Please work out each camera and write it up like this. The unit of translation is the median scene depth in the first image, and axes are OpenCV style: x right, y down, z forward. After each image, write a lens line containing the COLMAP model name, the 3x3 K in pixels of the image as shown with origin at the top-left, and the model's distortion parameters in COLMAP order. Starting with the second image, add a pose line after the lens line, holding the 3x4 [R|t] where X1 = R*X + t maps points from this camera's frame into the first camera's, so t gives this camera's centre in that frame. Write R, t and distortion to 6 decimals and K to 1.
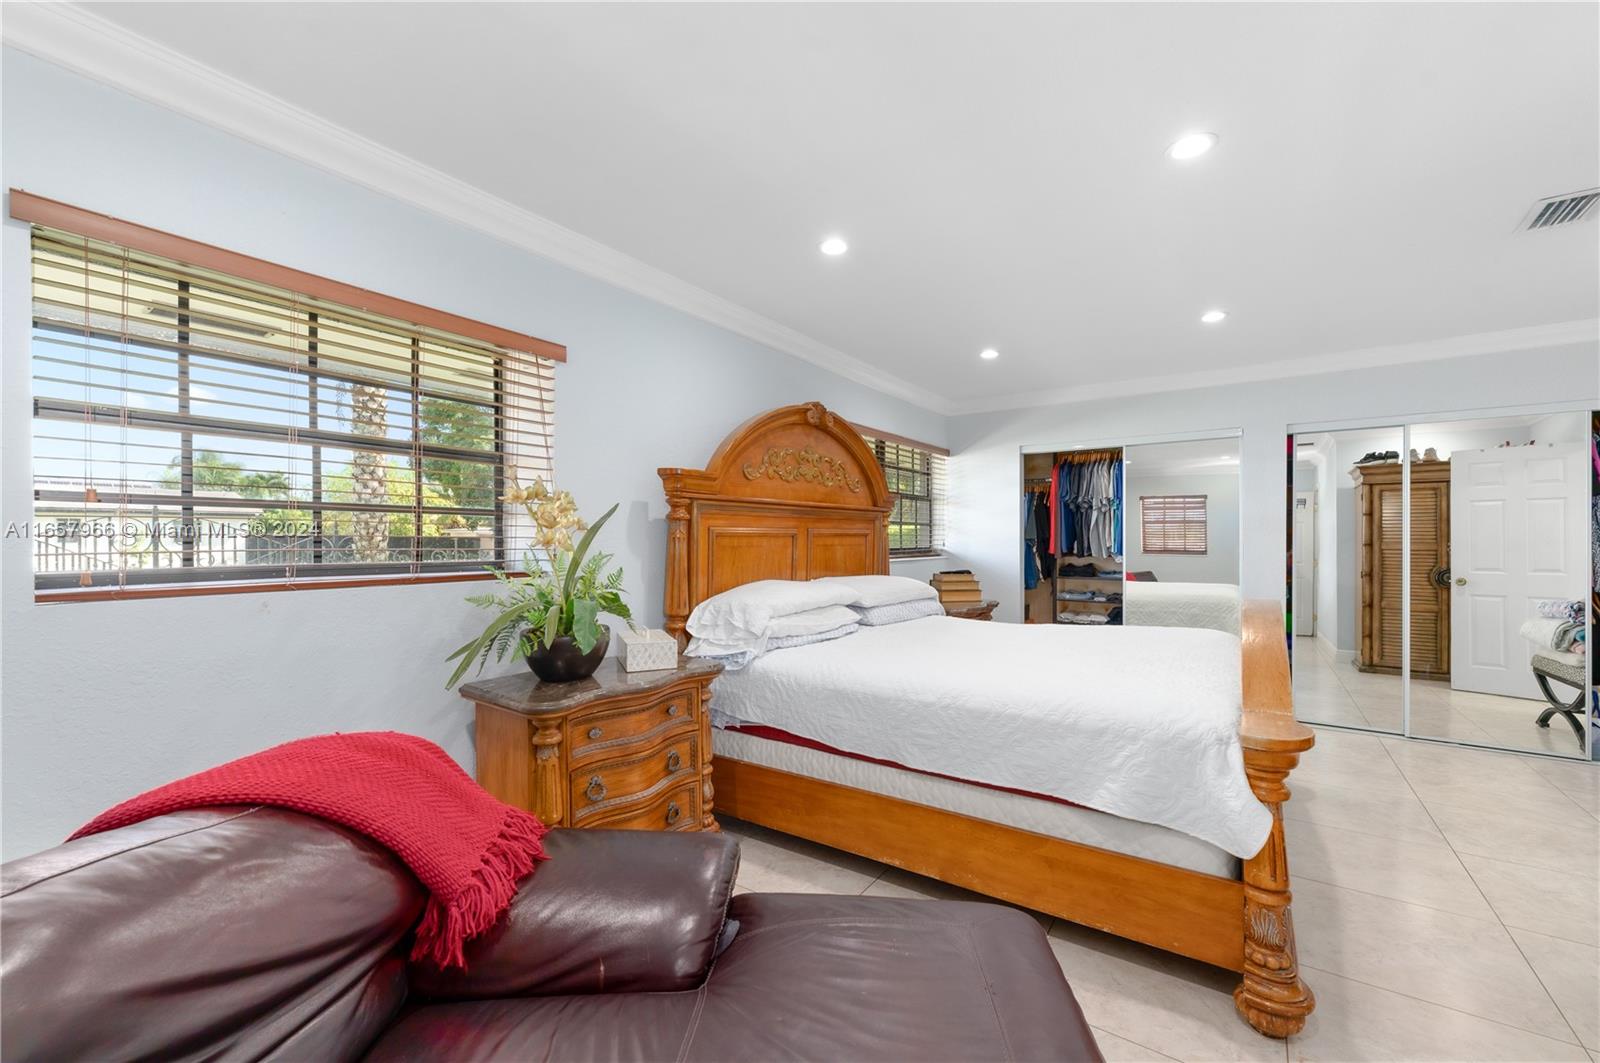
lens RADIAL K [[645.2, 0, 800.0], [0, 645.2, 531.5], [0, 0, 1]] dist [-0.001141, 0.000005]
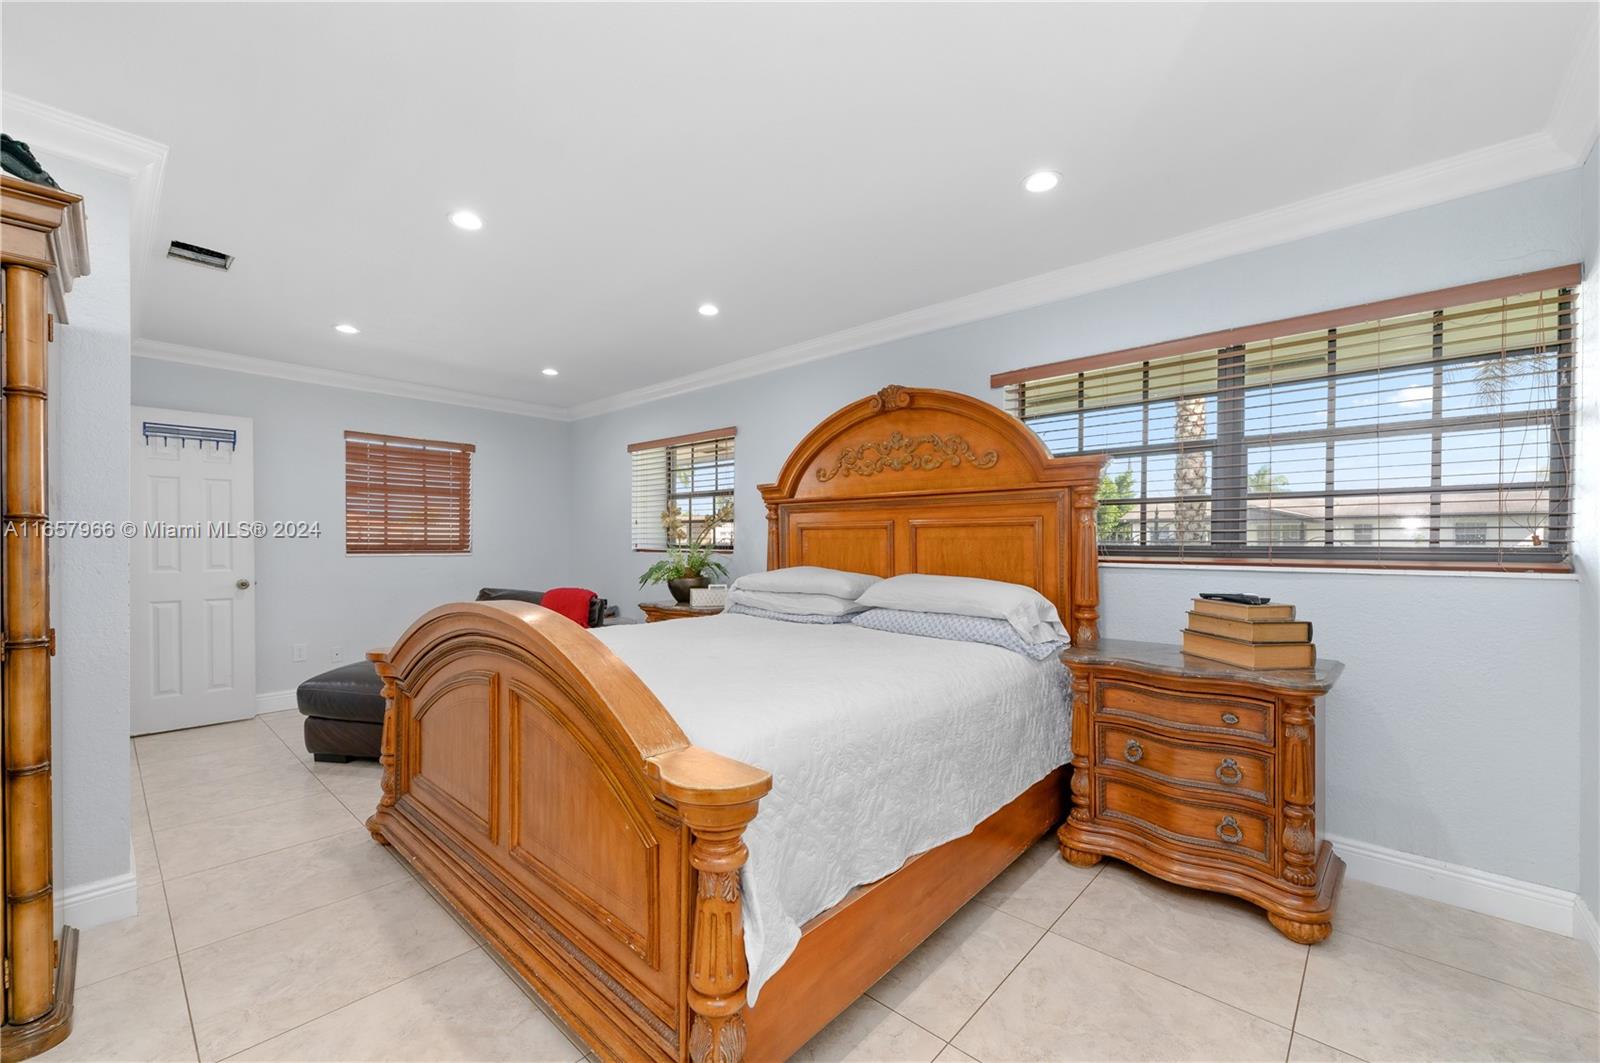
lens RADIAL K [[645.2, 0, 800.0], [0, 645.2, 531.5], [0, 0, 1]] dist [-0.001141, 0.000005]
pose [[-0.130566, -0.014253, -0.991337, 0.991708], [0.006386, 0.999864, -0.015216, 0.026347], [0.991419, -0.008317, -0.130457, 1.008171]]
